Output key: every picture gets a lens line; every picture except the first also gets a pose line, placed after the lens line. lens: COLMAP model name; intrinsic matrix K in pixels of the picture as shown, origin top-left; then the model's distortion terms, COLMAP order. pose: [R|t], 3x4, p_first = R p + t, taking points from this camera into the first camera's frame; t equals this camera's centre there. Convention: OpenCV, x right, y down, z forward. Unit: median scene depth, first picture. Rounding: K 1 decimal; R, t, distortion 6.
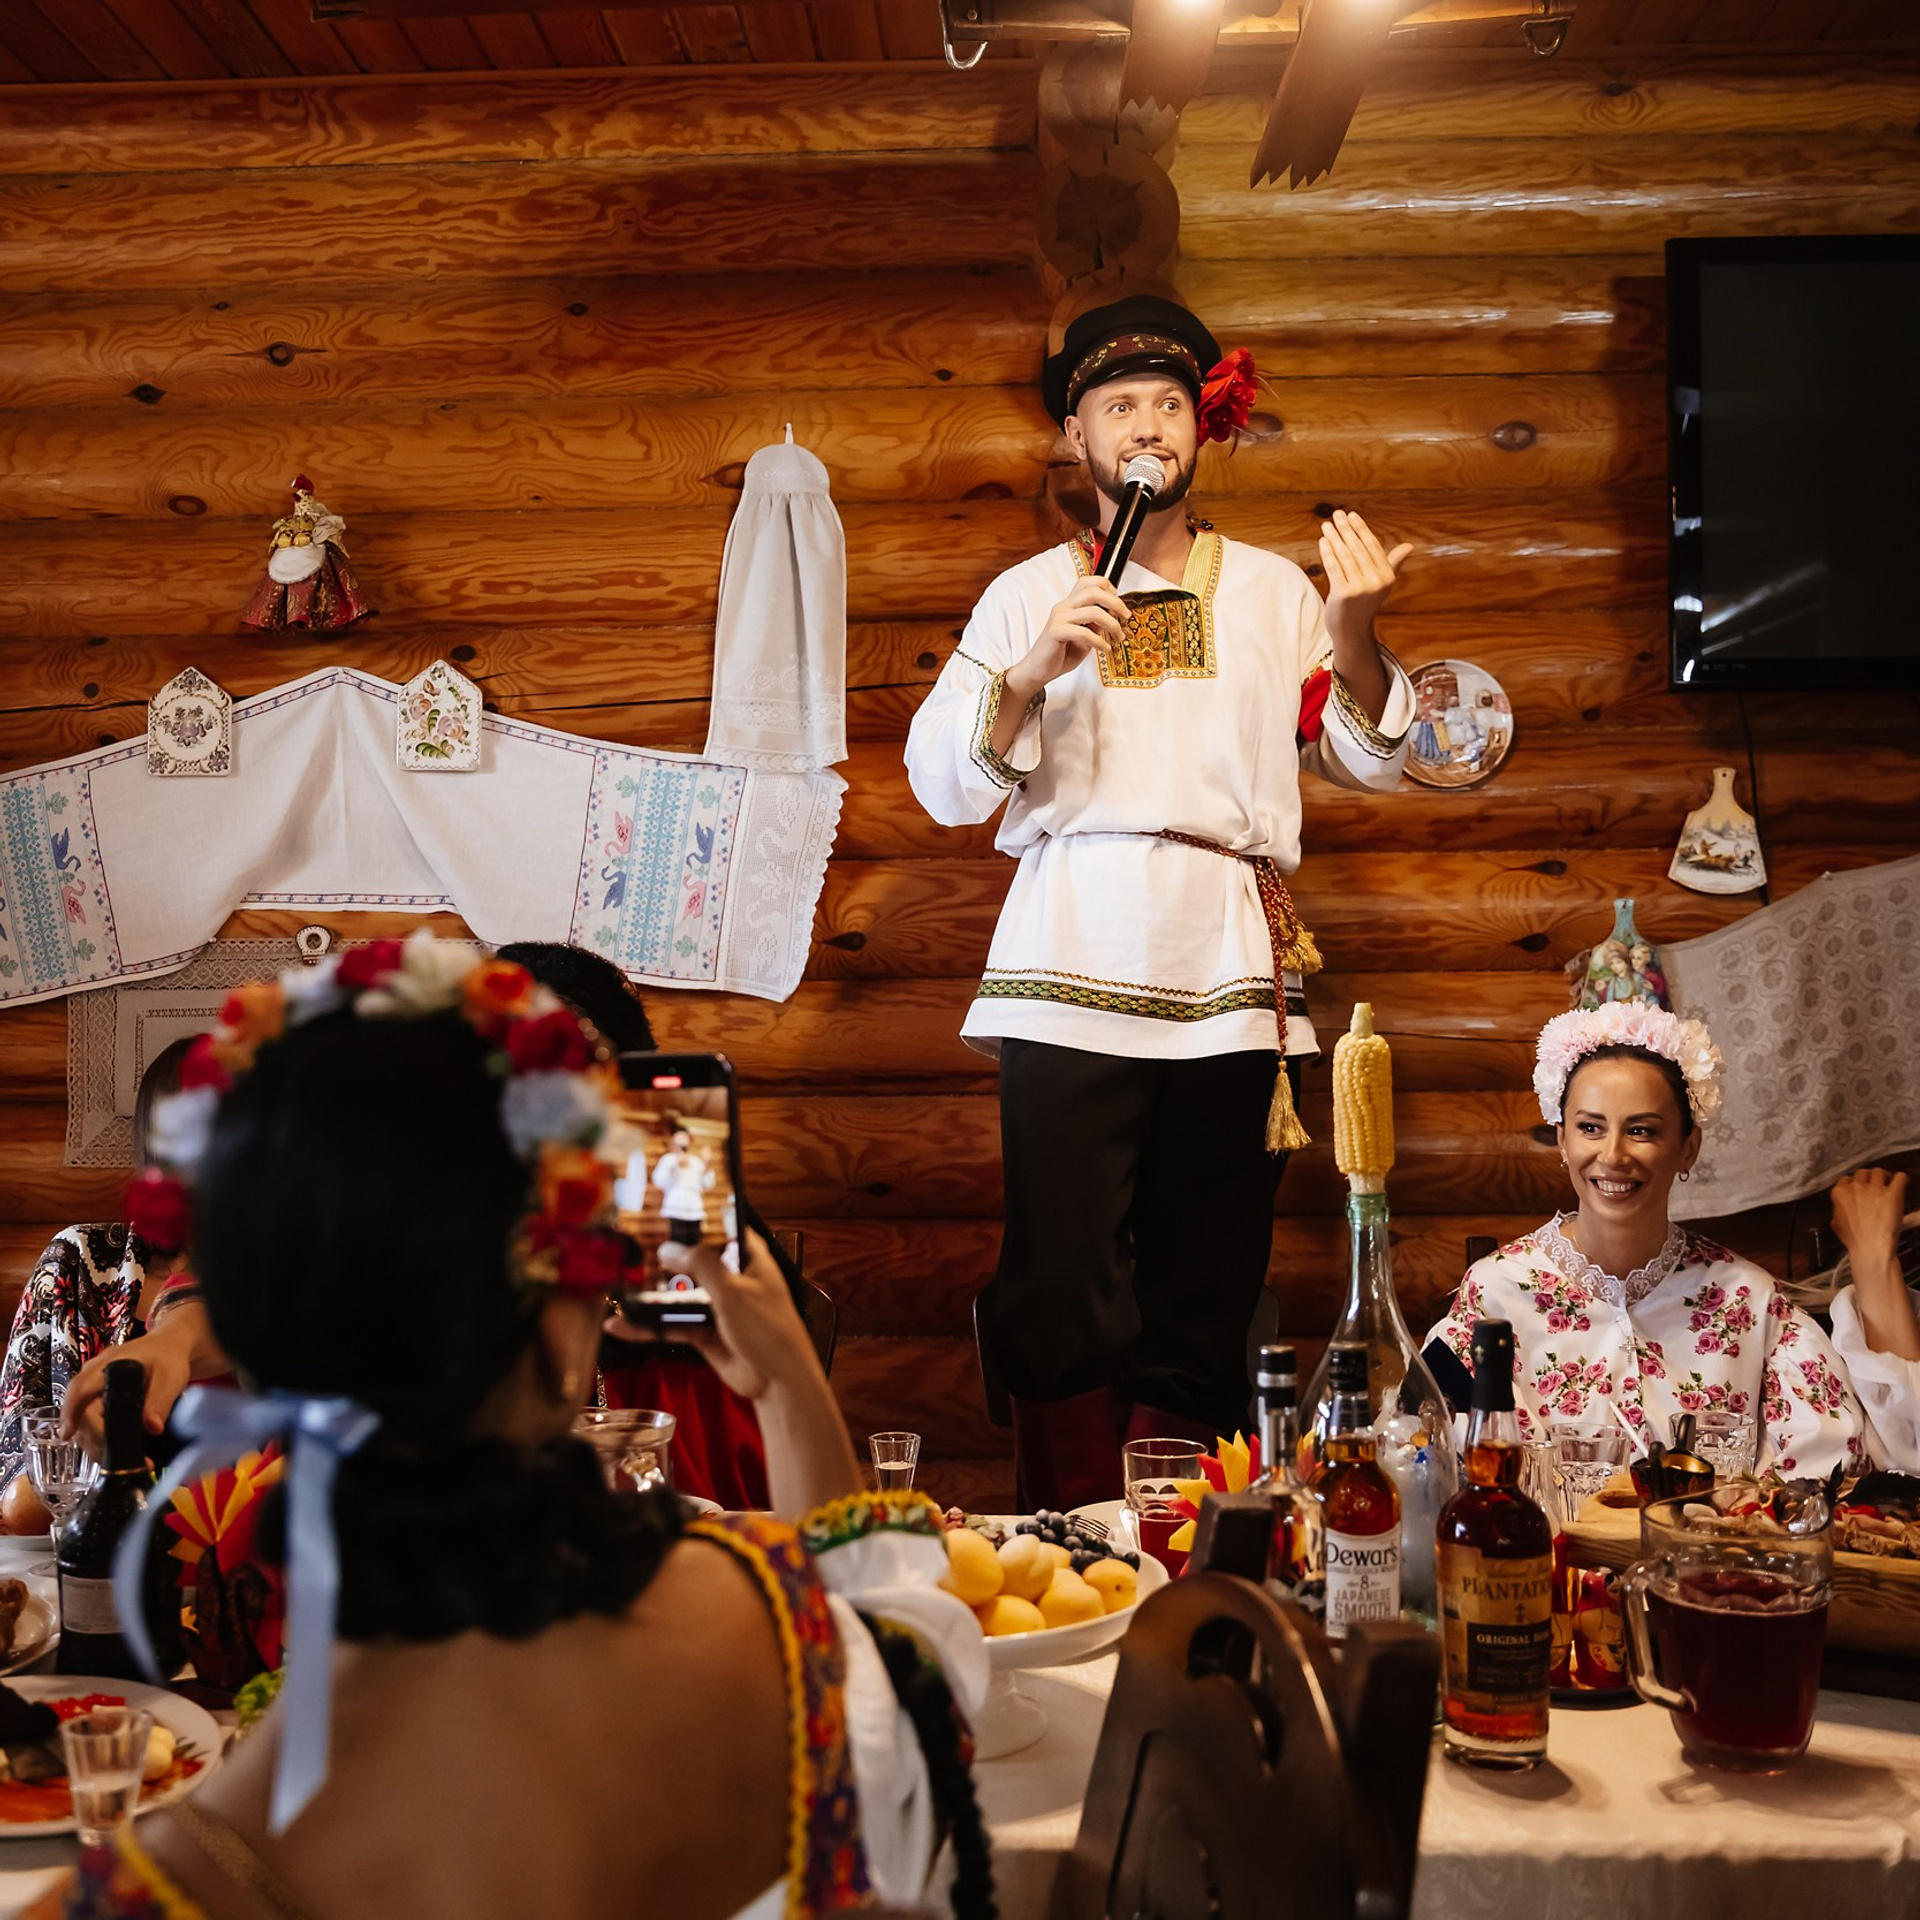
lens RADIAL K [[2013.2, 0, 985.9], [0, 2013.2, 956.2], [0, 0, 1]] dist [-0.001295, 0.000000]
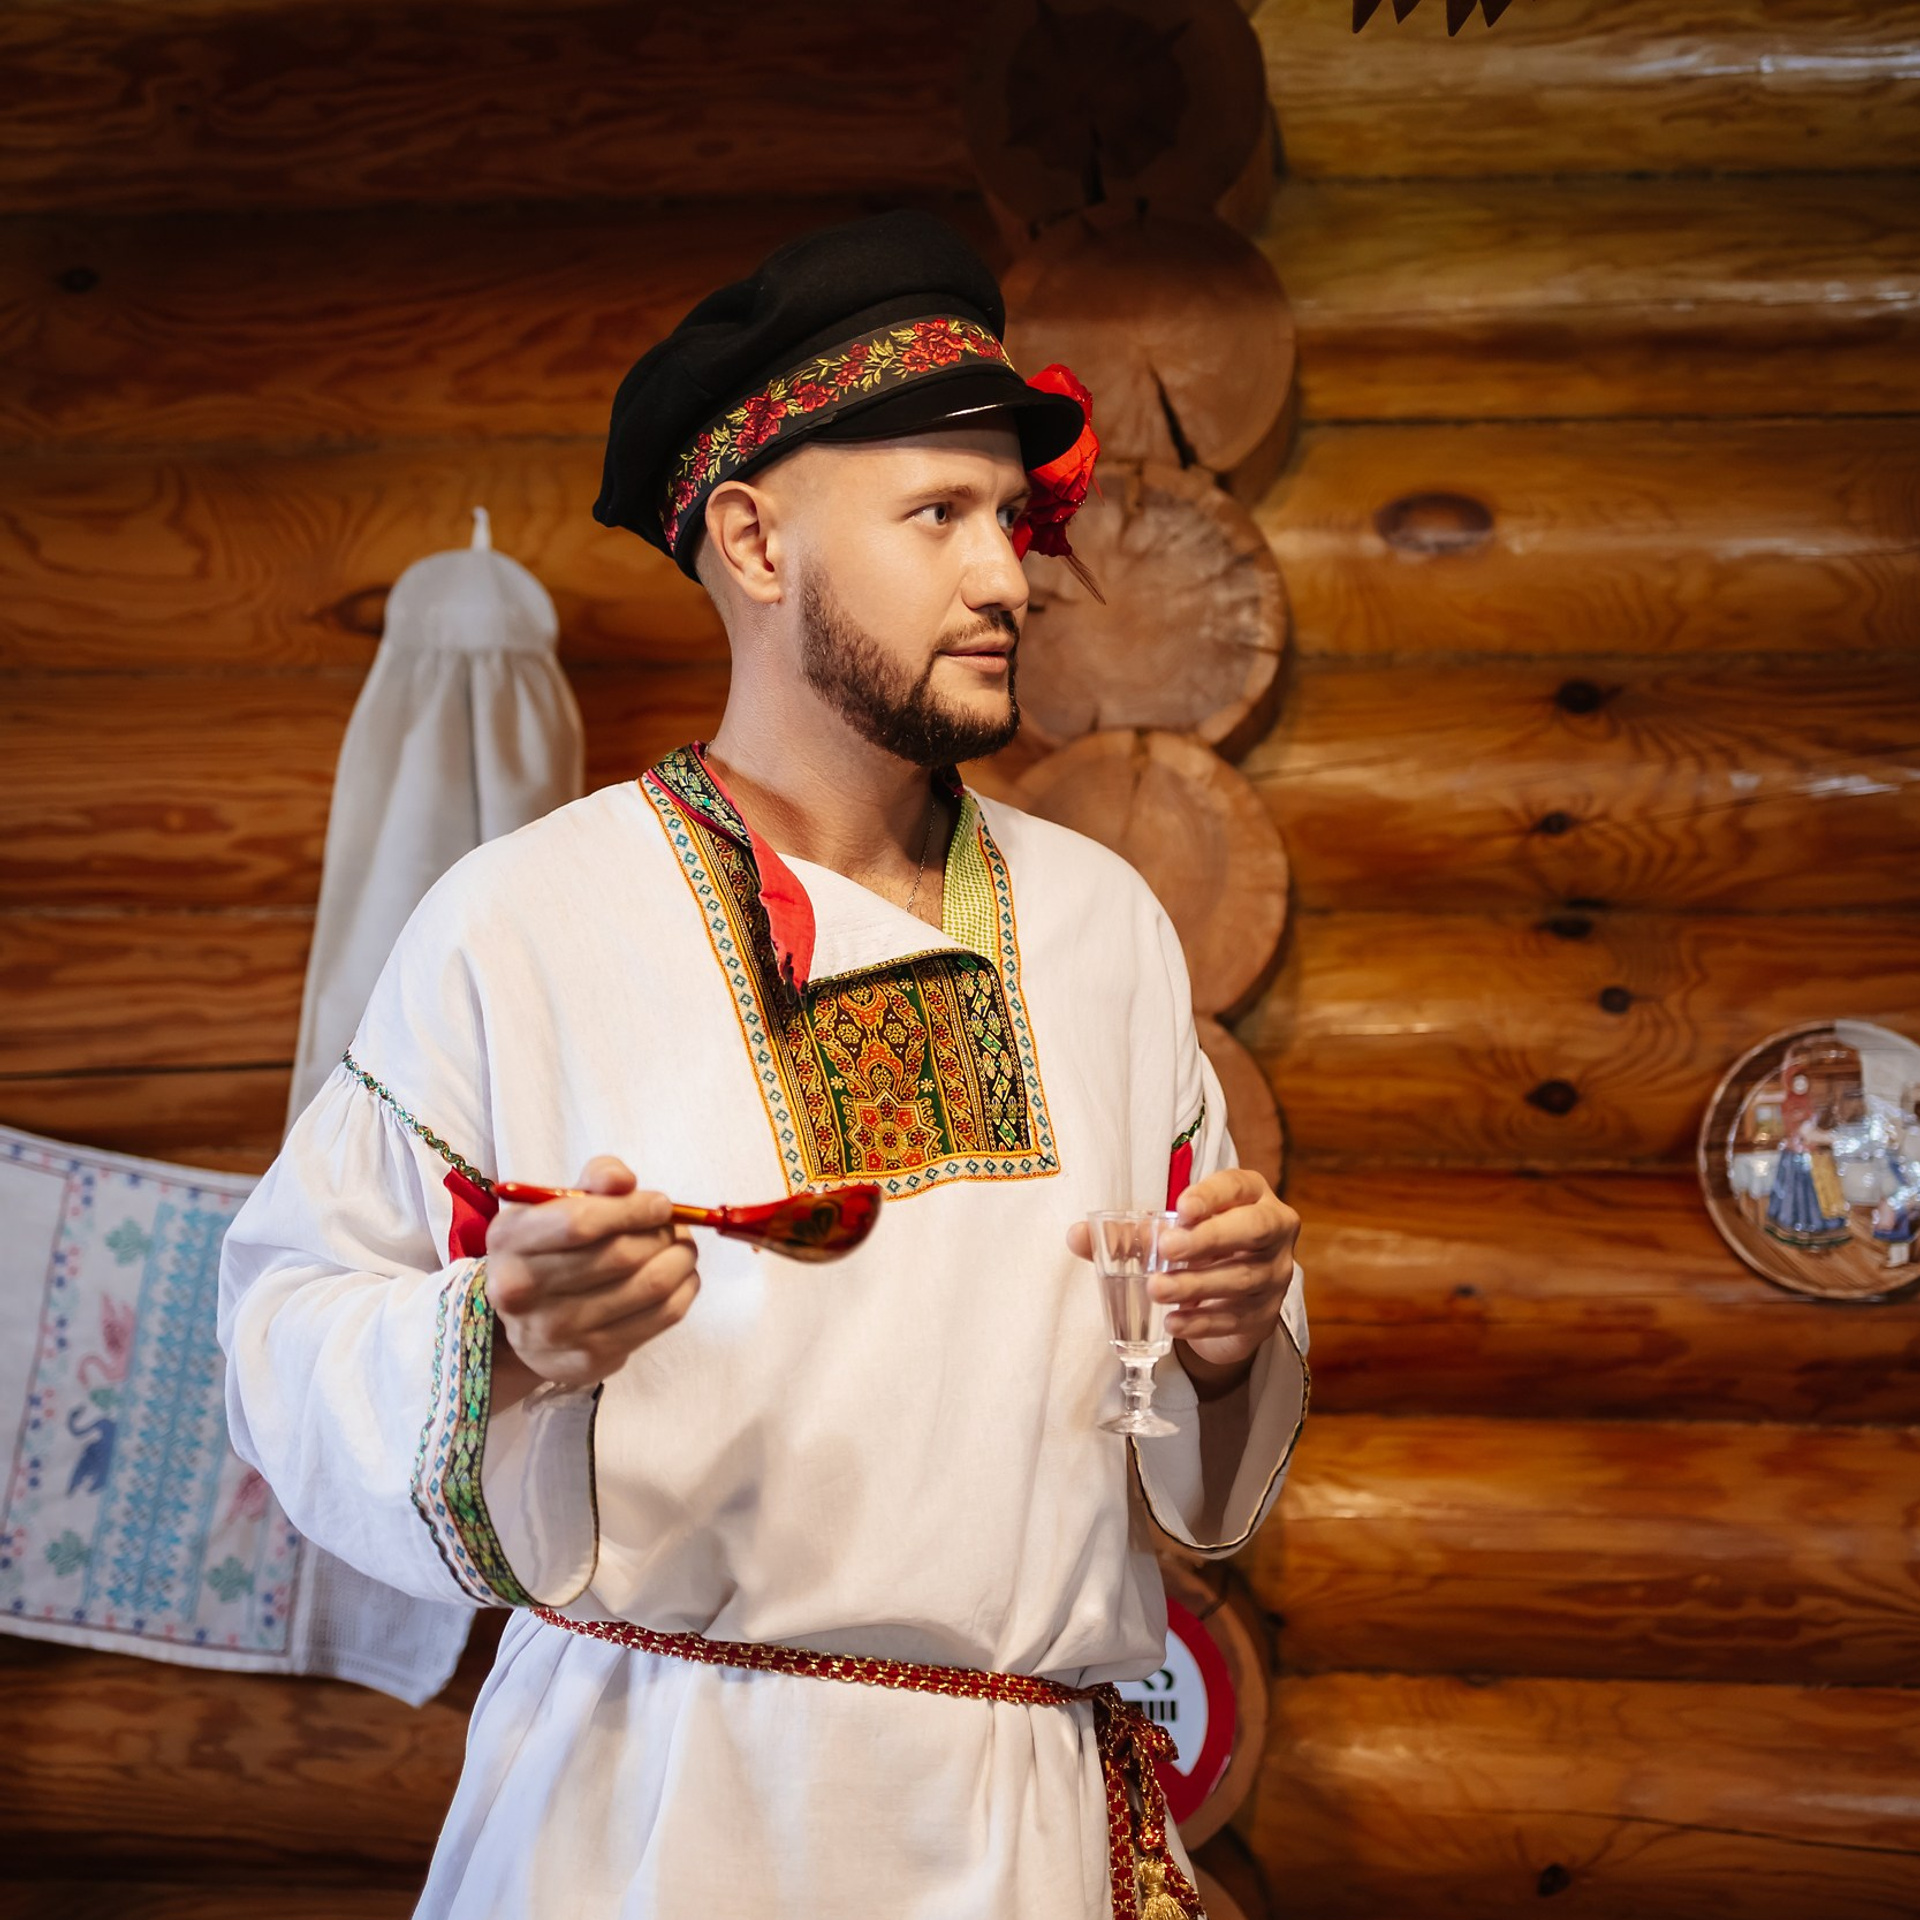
lens RADIAL K [[3011.9, 0, 950.3], [0, 3011.9, 962.5], [0, 0, 1]] dist [0.020355, 0.000000]
pose [[0.996840, 0.017441, -0.077495, 0.076480], [-0.022465, 0.997669, -0.064441, -0.109573], [0.076191, 0.065978, 0.994908, 0.282979]]
